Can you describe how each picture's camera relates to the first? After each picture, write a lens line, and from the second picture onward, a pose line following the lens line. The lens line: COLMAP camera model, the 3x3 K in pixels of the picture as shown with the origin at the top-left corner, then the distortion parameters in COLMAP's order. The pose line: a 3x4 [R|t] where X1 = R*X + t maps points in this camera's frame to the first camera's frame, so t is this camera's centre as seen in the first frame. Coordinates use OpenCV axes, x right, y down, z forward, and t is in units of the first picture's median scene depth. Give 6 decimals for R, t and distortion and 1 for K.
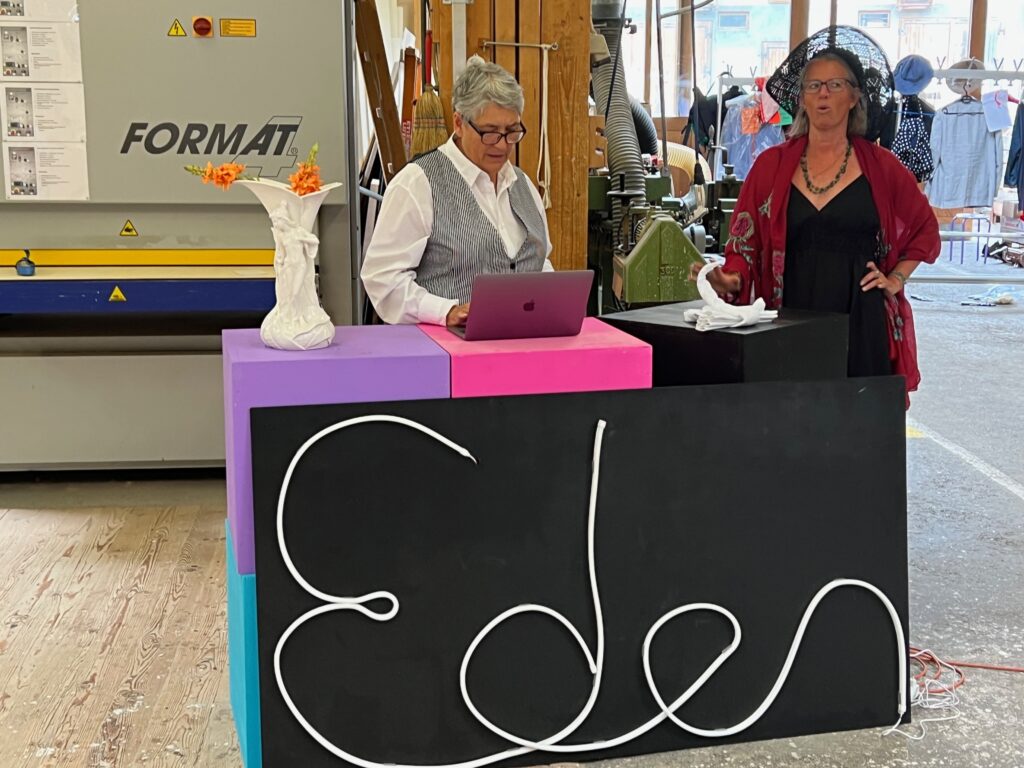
lens RADIAL K [[1487.9, 0, 504.2], [0, 1487.9, 419.9], [0, 0, 1]] dist [0.011087, 0.000000]
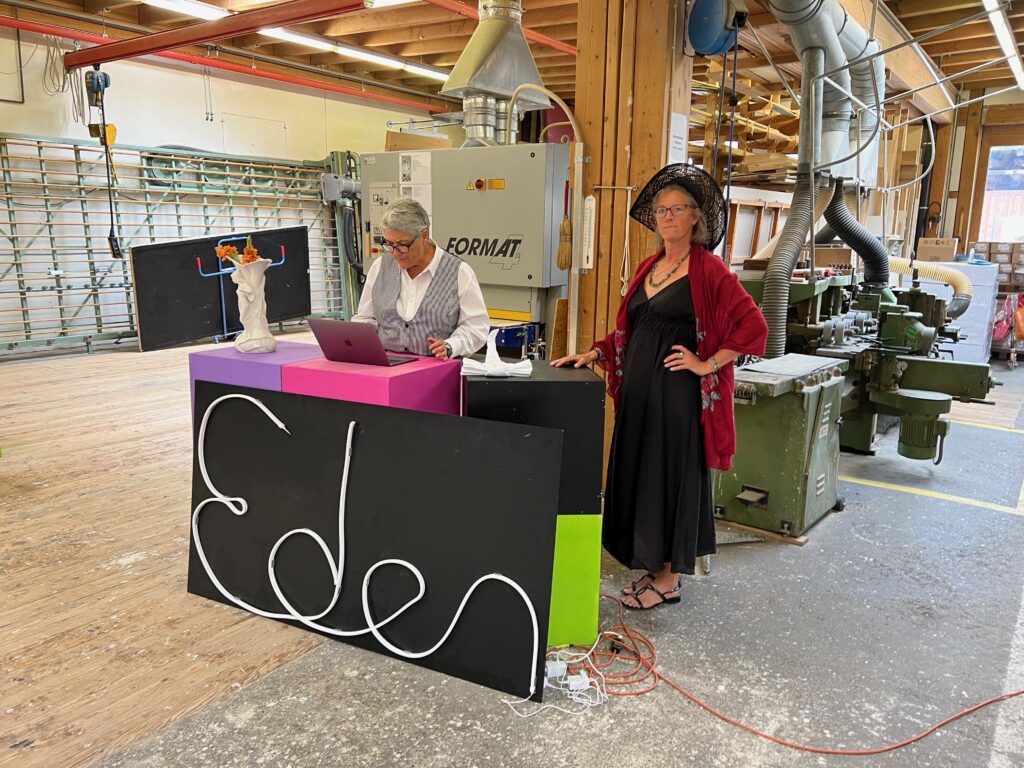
lens RADIAL K [[777.2, 0, 510.6], [0, 777.2, 393.9], [0, 0, 1]] dist [0.014311, -0.000103]
pose [[0.744382, 0.140577, -0.652788, 0.464838], [-0.155304, 0.987229, 0.035504, -0.053736], [0.649442, 0.074952, 0.756708, 0.333300]]
